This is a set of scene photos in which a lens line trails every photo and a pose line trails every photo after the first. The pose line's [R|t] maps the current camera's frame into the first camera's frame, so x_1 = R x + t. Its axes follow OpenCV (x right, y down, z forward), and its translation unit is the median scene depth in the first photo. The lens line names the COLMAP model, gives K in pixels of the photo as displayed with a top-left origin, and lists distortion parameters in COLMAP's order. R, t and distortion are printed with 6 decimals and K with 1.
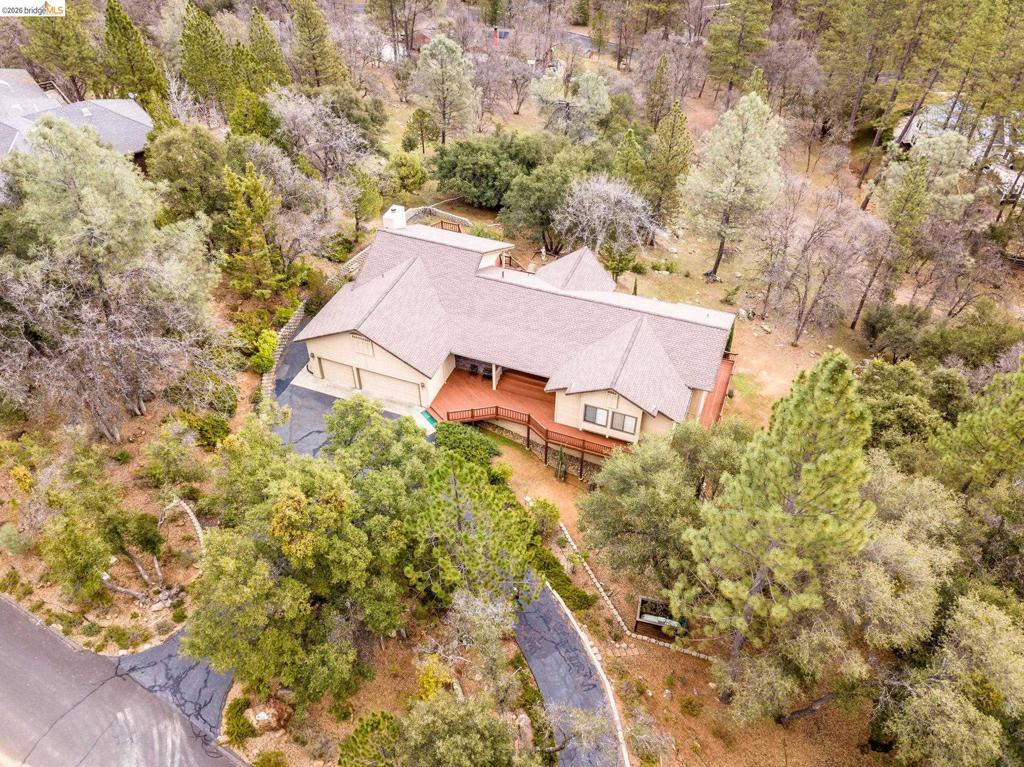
lens RADIAL K [[767.1, 0, 512.0], [0, 767.1, 383.5], [0, 0, 1]] dist [0.004281, 0.001434]
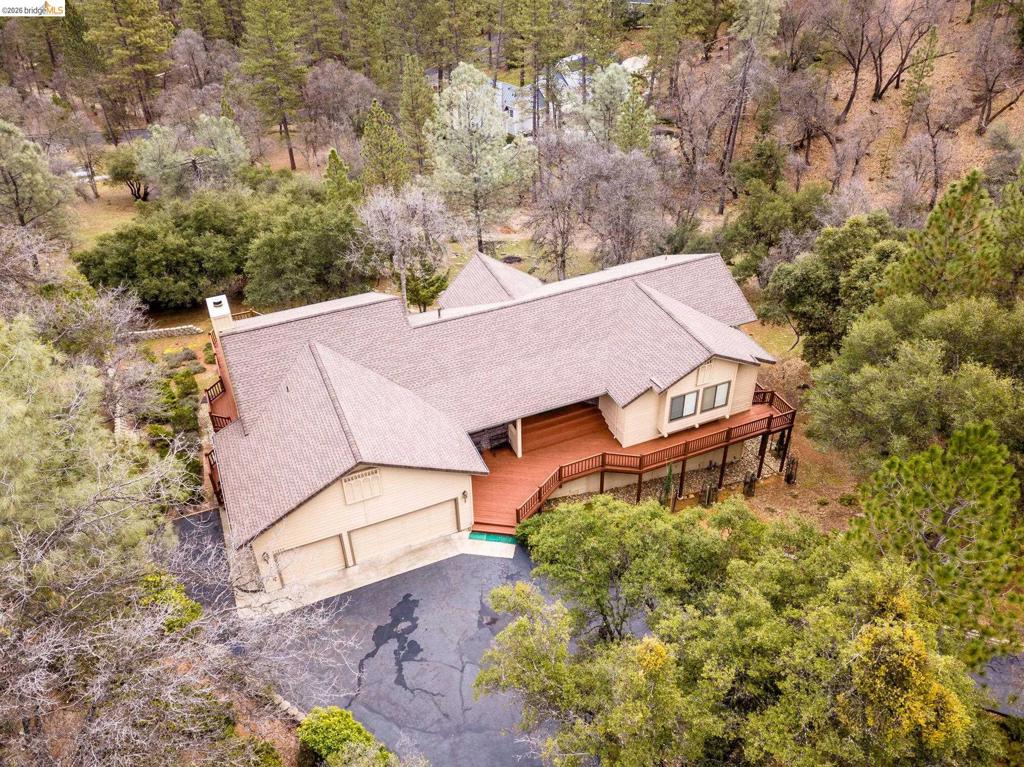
lens RADIAL K [[767.1, 0, 512.0], [0, 767.1, 383.5], [0, 0, 1]] dist [0.004281, 0.001434]
pose [[0.723816, -0.427026, 0.541977, -0.383309], [0.486437, 0.872884, 0.038108, -0.082297], [-0.489357, 0.236054, 0.839529, 0.399630]]
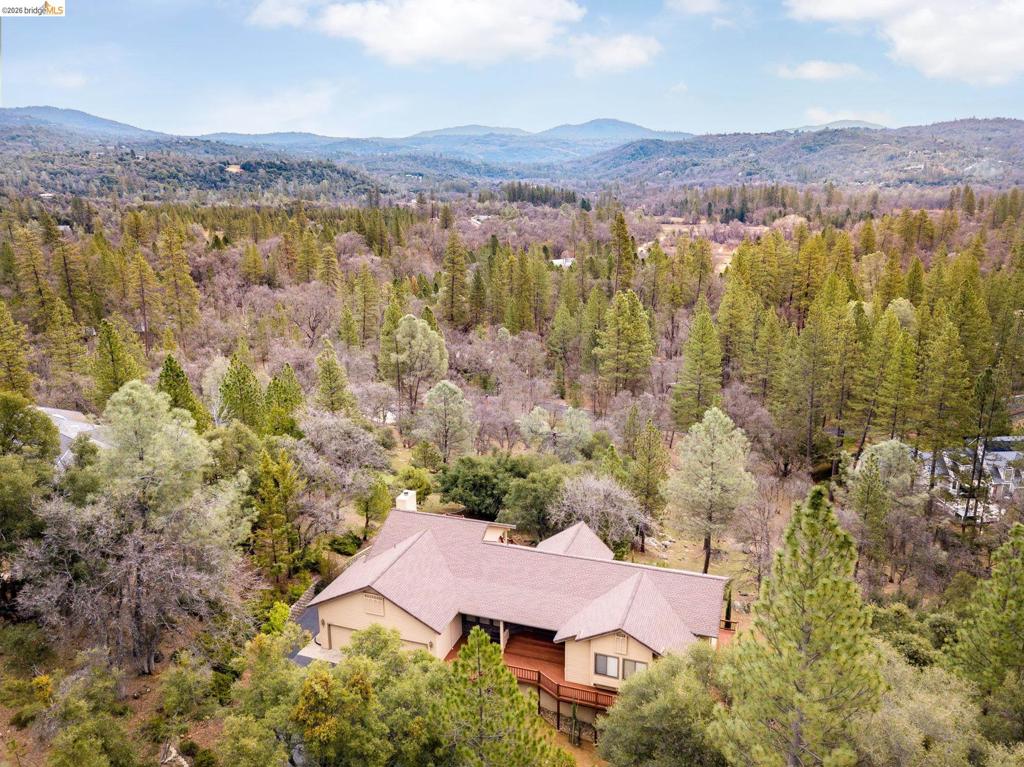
lens RADIAL K [[767.1, 0, 512.0], [0, 767.1, 383.5], [0, 0, 1]] dist [0.004281, 0.001434]
pose [[0.999509, -0.016703, 0.026526, -0.031297], [0.027327, 0.878882, -0.476255, 0.175326], [-0.015358, 0.476746, 0.878907, -0.048359]]
